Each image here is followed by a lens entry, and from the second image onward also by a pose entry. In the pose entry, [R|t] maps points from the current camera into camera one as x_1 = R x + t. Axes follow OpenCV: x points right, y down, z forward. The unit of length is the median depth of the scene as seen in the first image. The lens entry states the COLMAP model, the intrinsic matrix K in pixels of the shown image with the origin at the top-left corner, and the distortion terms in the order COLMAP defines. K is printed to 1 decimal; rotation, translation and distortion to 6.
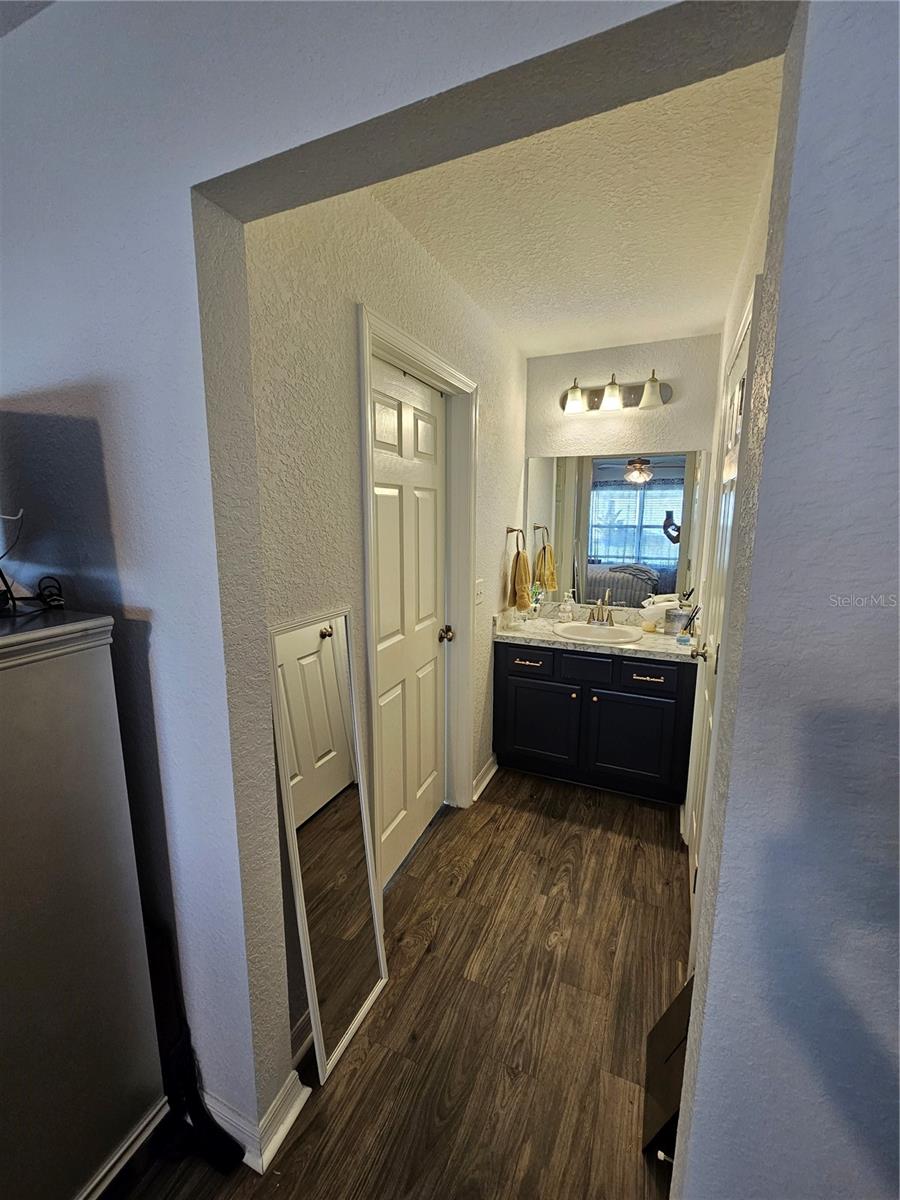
lens RADIAL K [[486.7, 0, 443.1], [0, 486.7, 600.6], [0, 0, 1]] dist [-0.001333, -0.000179]
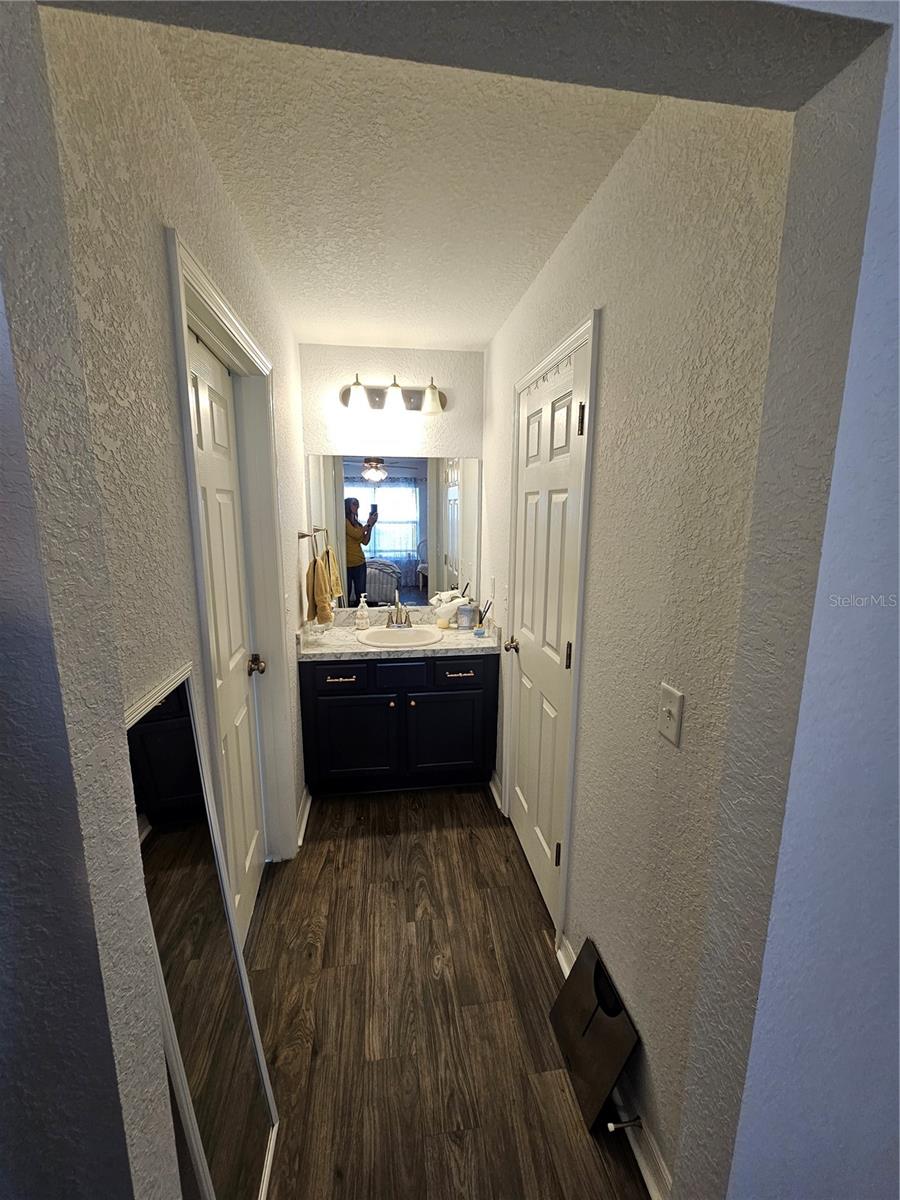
lens RADIAL K [[486.7, 0, 443.5], [0, 486.7, 602.9], [0, 0, 1]] dist [-0.001333, -0.000179]
pose [[0.846212, -0.101245, 0.523139, -0.160894], [0.091906, 0.994801, 0.043864, -0.048449], [-0.524860, 0.010962, 0.851118, 0.137131]]
